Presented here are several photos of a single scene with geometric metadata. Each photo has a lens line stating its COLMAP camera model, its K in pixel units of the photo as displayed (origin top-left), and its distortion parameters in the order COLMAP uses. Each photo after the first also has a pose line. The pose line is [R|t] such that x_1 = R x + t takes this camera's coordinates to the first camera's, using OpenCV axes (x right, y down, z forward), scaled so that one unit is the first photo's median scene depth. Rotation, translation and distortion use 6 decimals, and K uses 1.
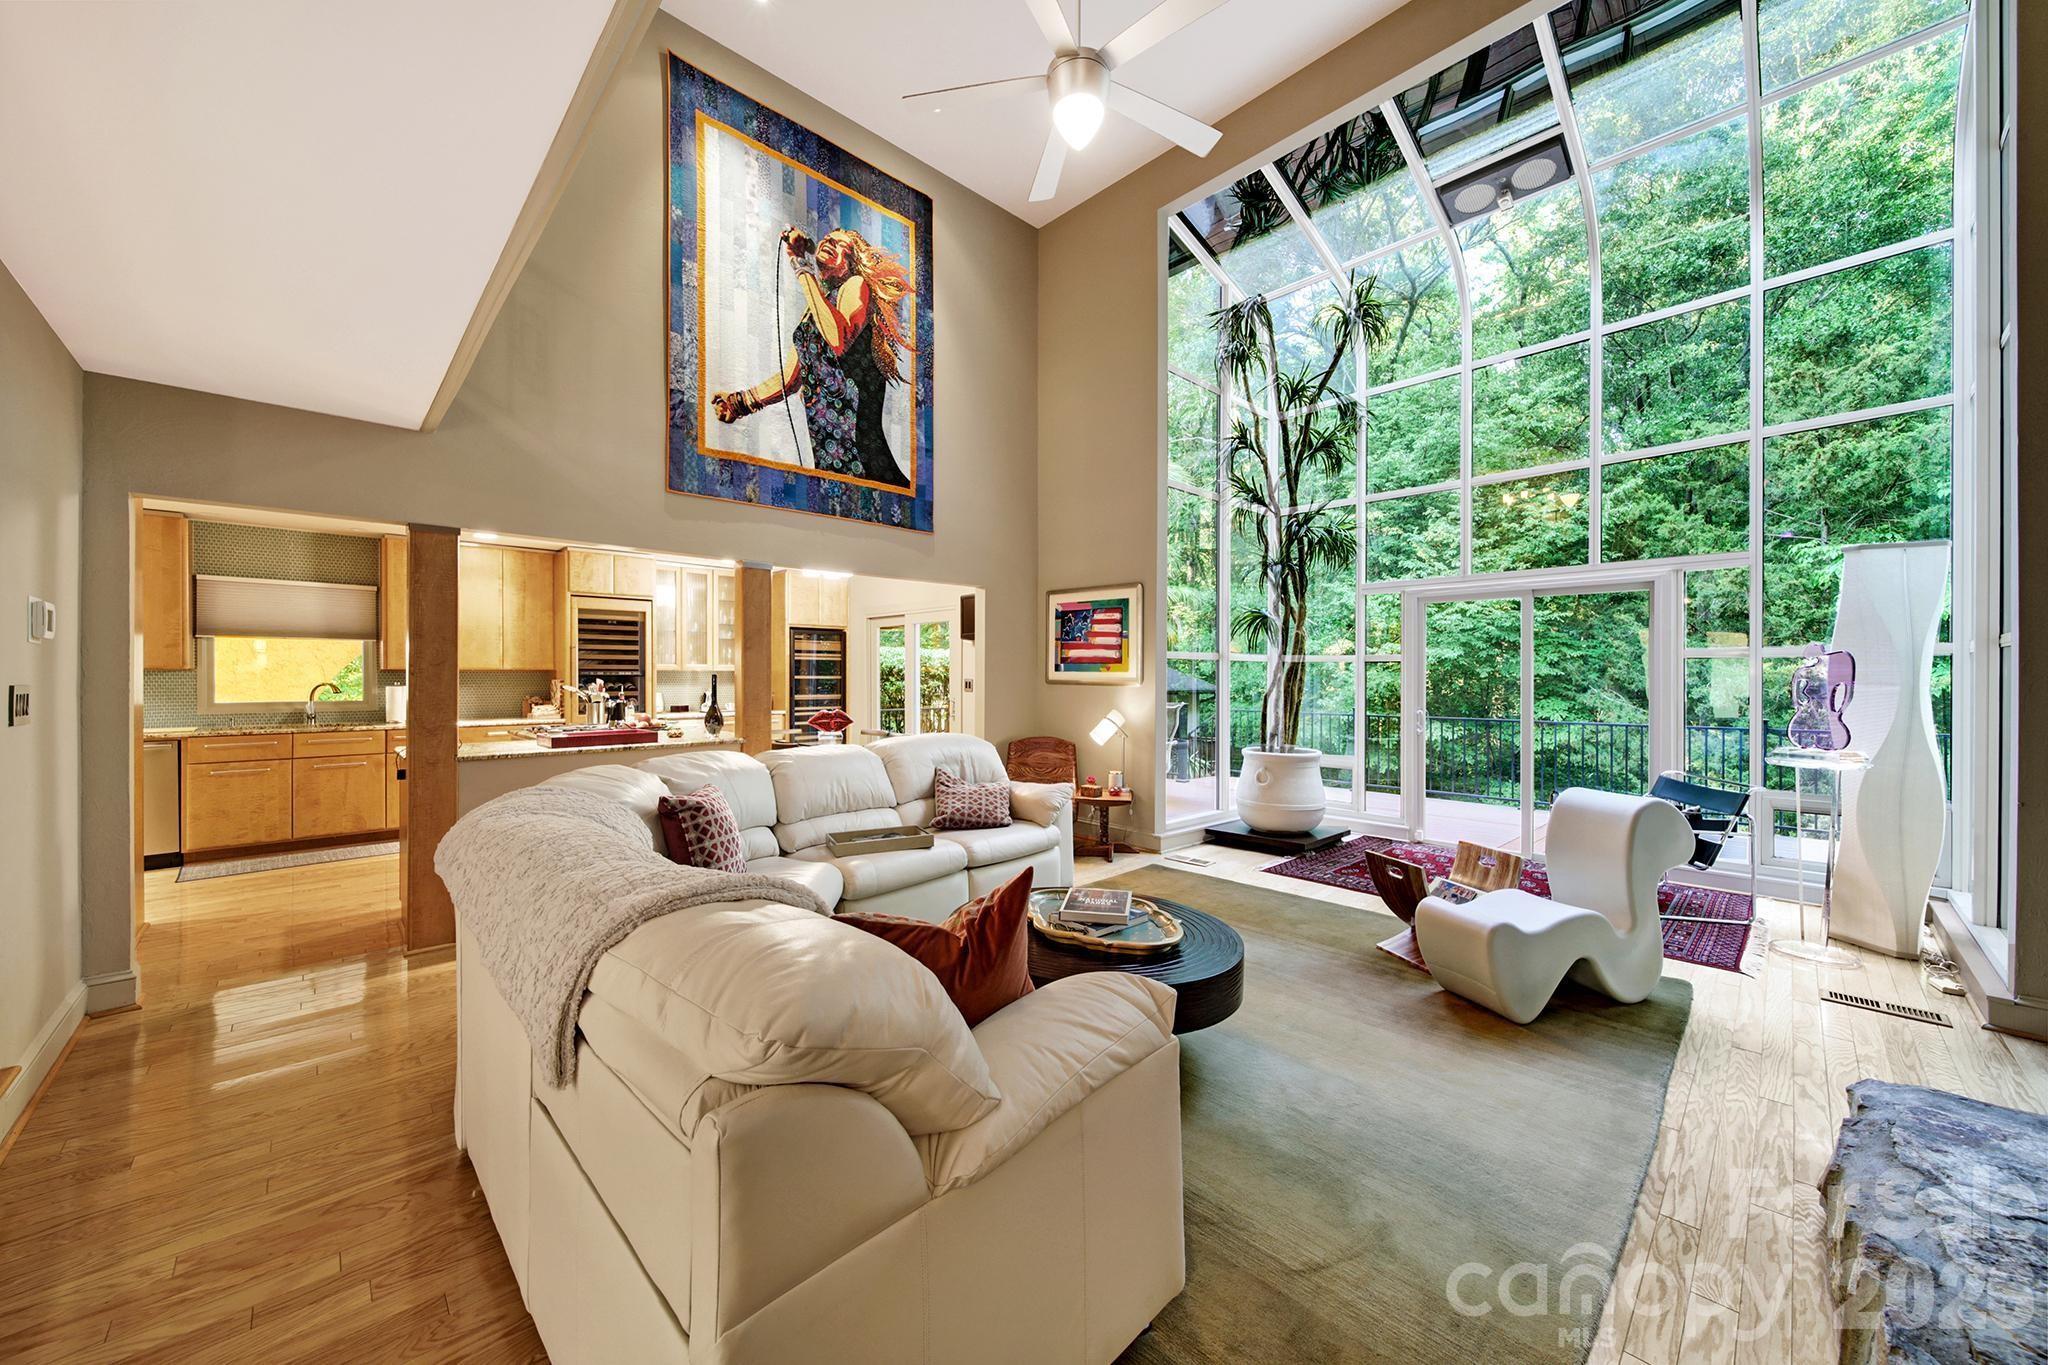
lens RADIAL K [[726.4, 0, 982.5], [0, 726.4, 674.9], [0, 0, 1]] dist [0.000986, -0.000009]
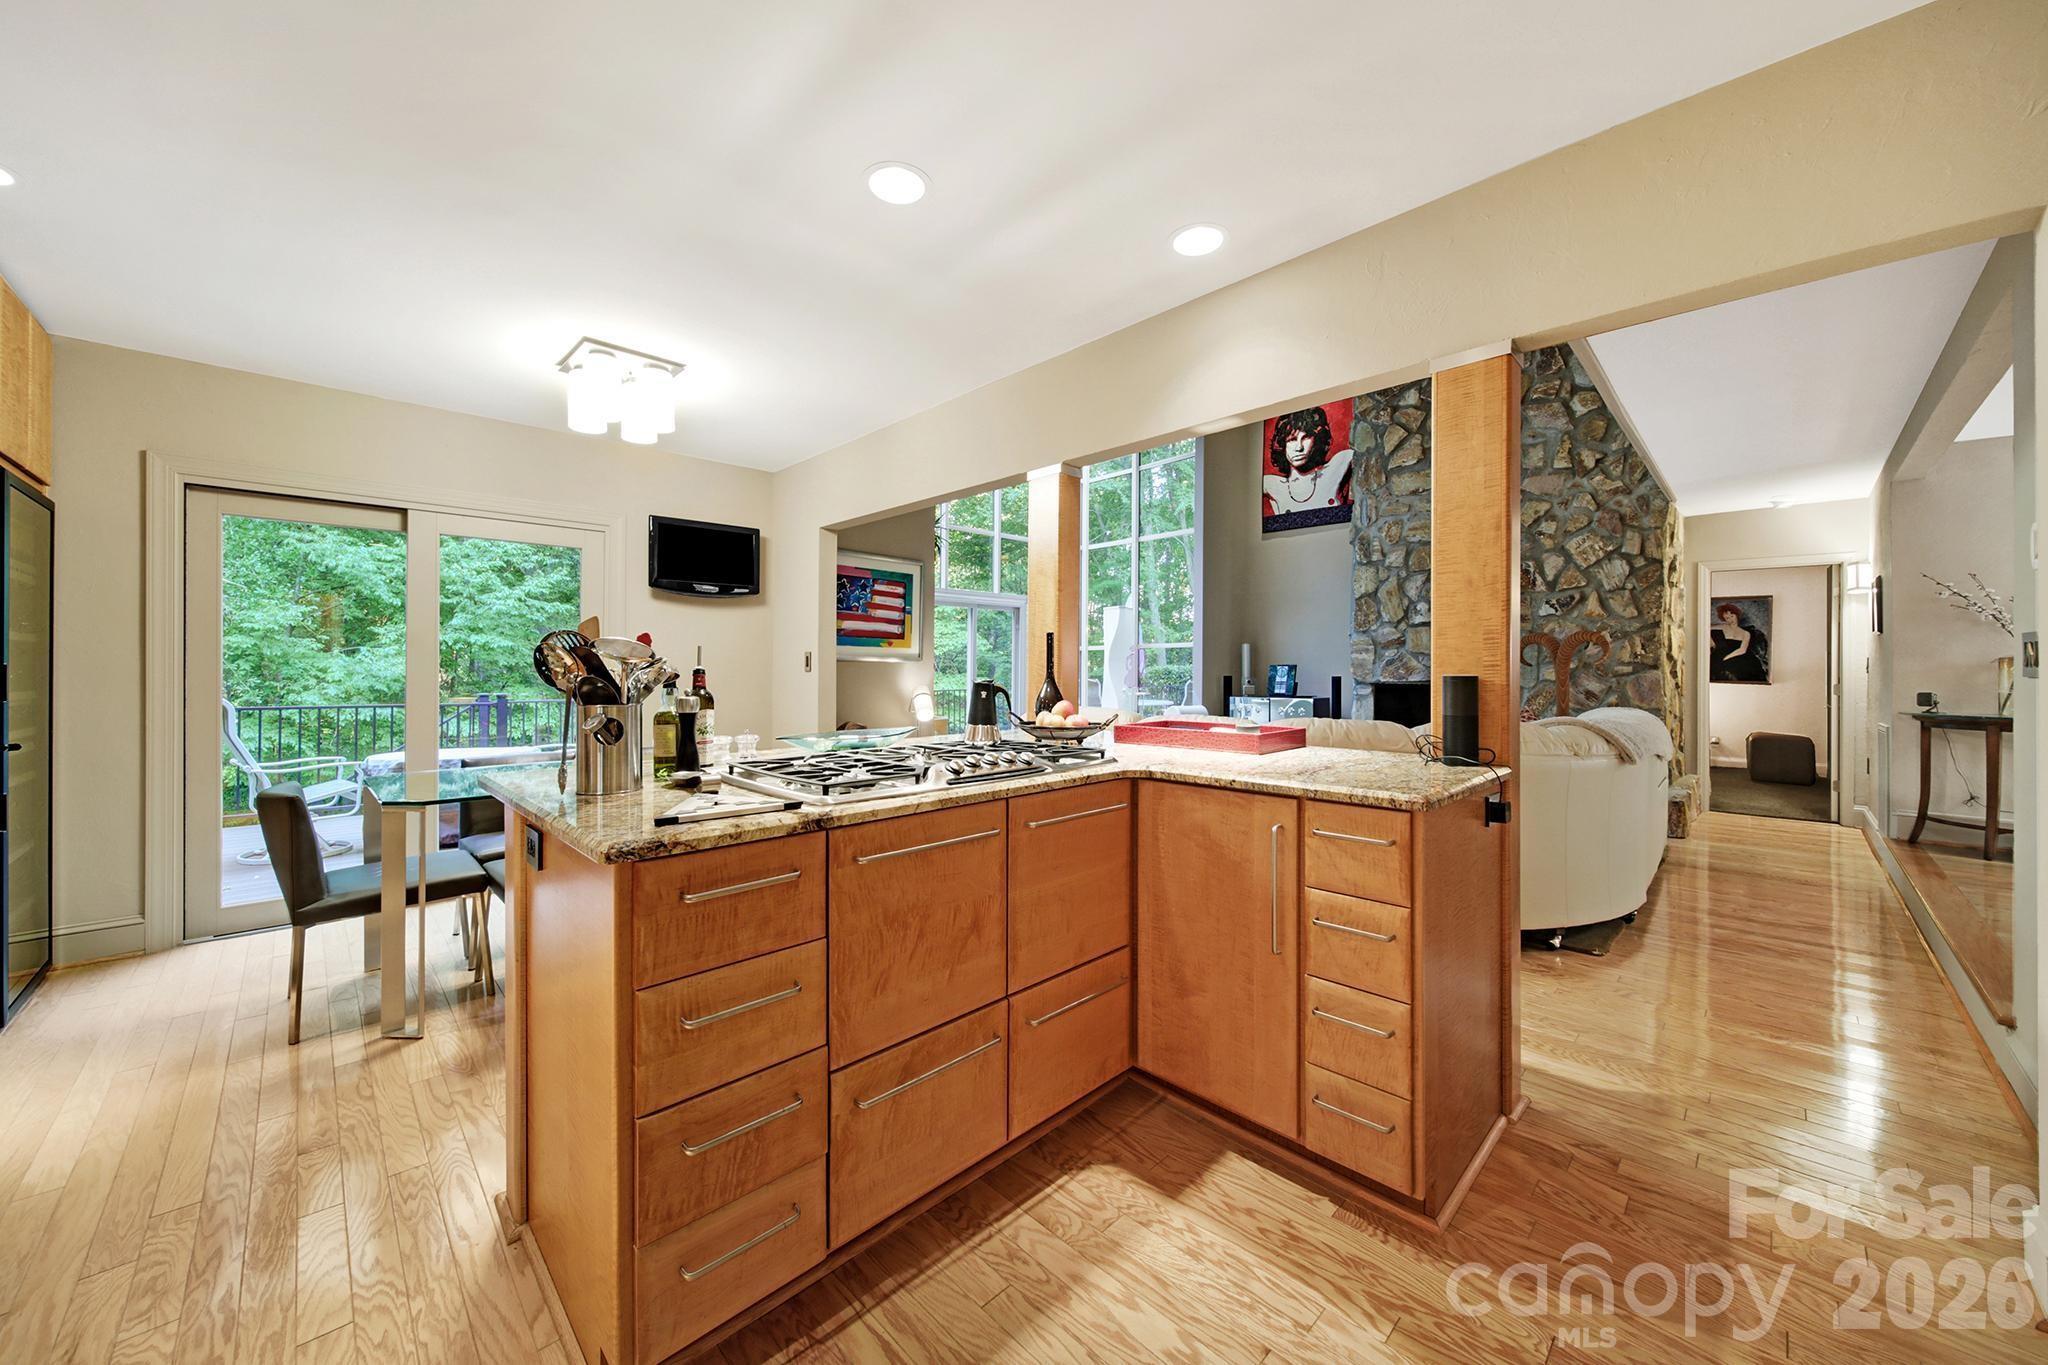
lens RADIAL K [[740.7, 0, 1062.5], [0, 740.7, 675.3], [0, 0, 1]] dist [-0.008366, -0.000131]
pose [[-0.049681, -0.010776, 0.998707, -0.894413], [0.000490, 0.999941, 0.010813, 0.023905], [-0.998765, 0.001027, -0.049673, 0.914052]]
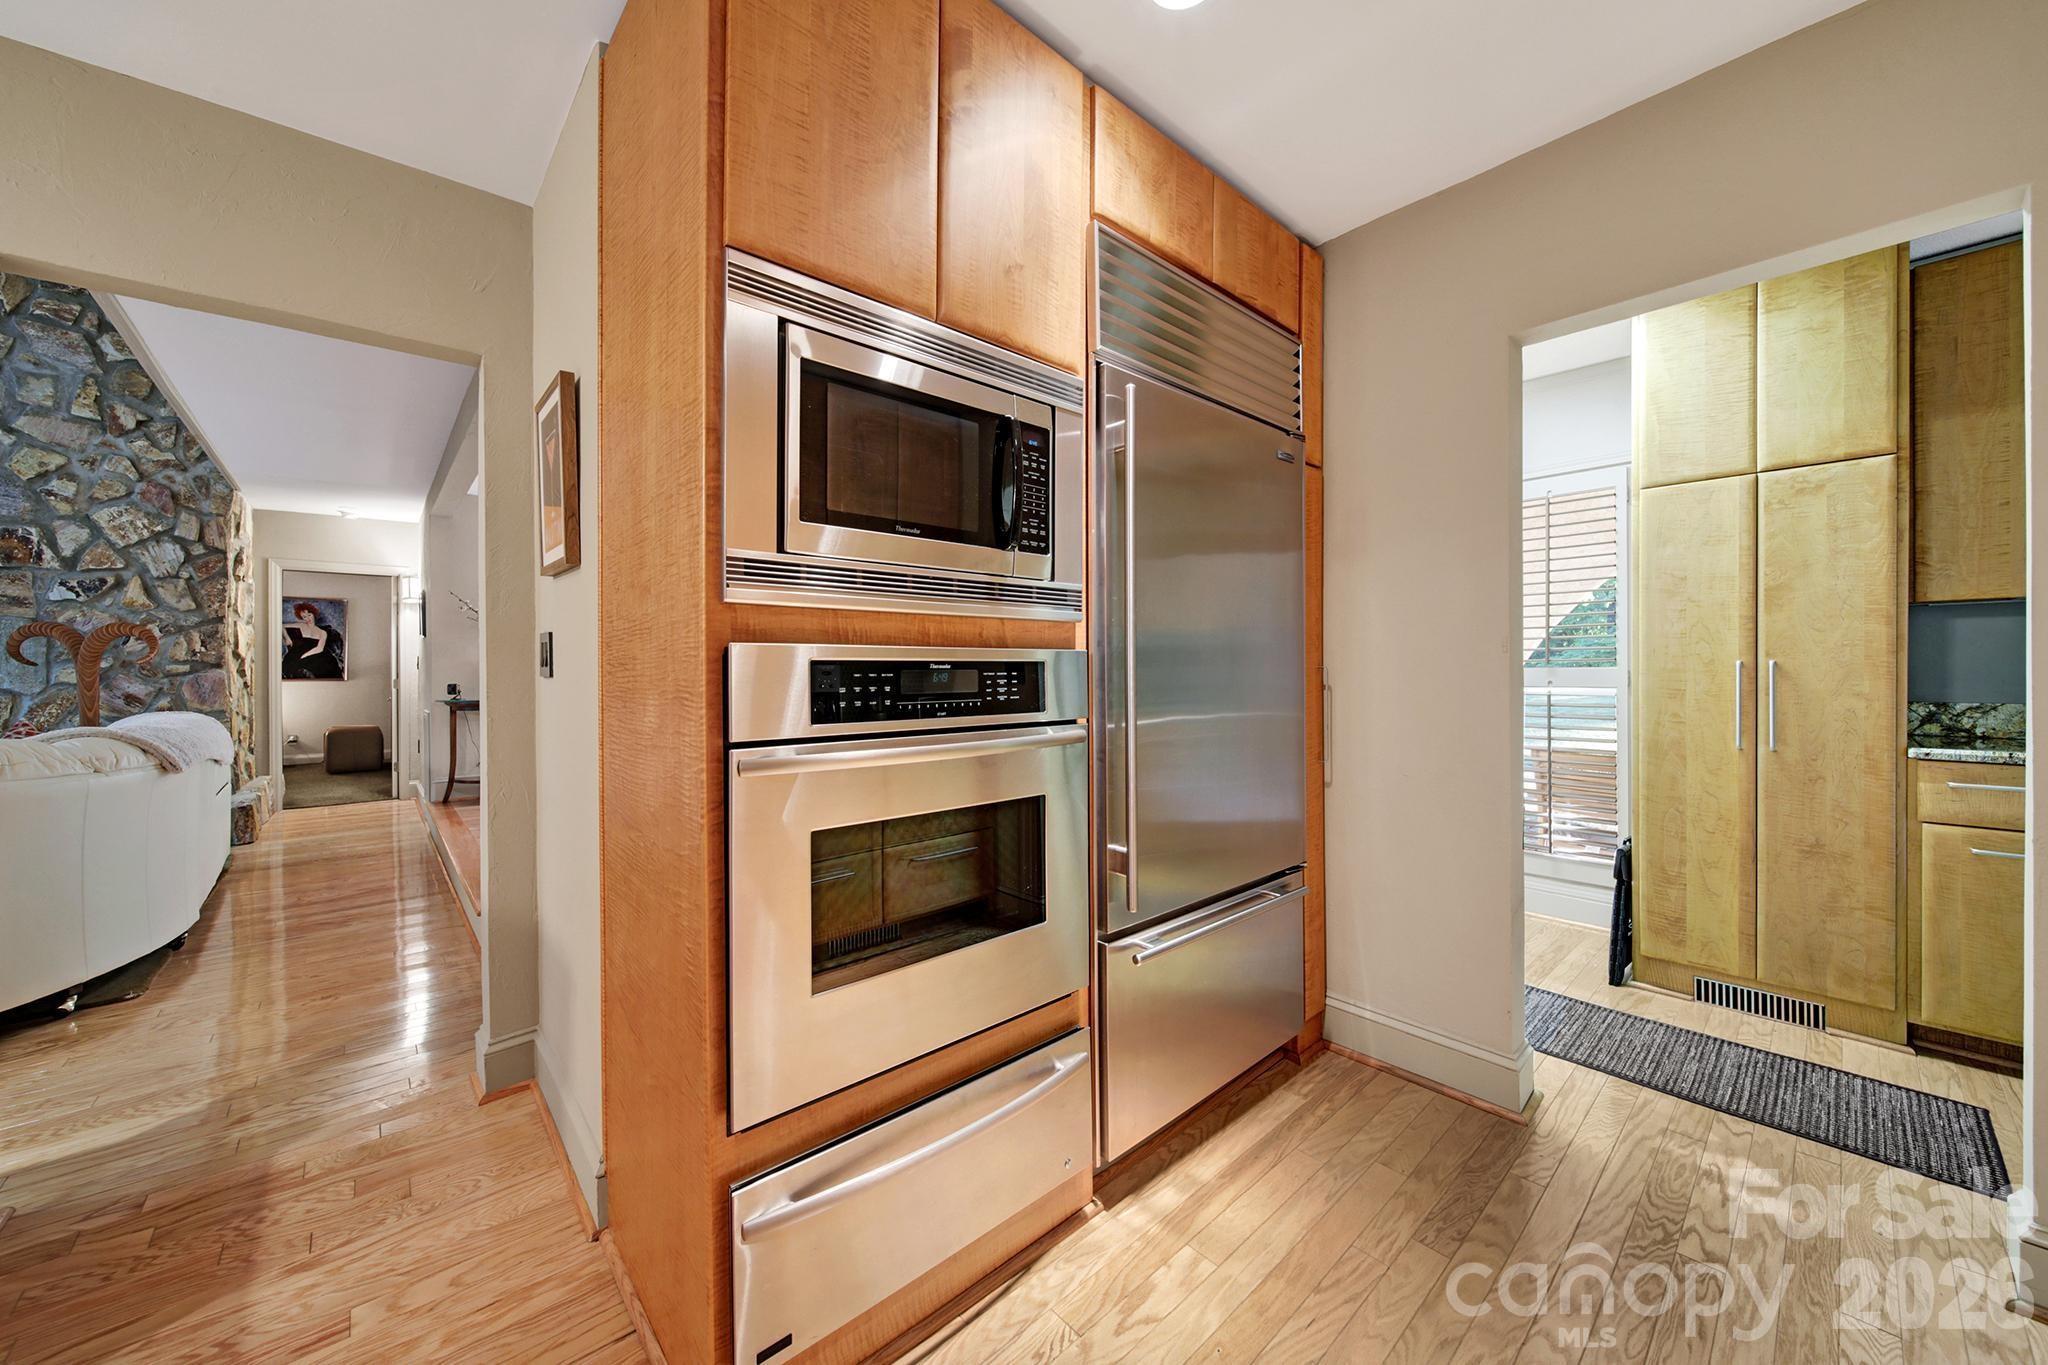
lens RADIAL K [[745.6, 0, 975.6], [0, 745.6, 660.9], [0, 0, 1]] dist [-0.001157, -0.000019]
pose [[-0.998112, 0.005181, 0.061194, -0.944997], [0.005172, 0.999987, -0.000302, 0.023124], [-0.061195, 0.000015, -0.998126, 0.936718]]
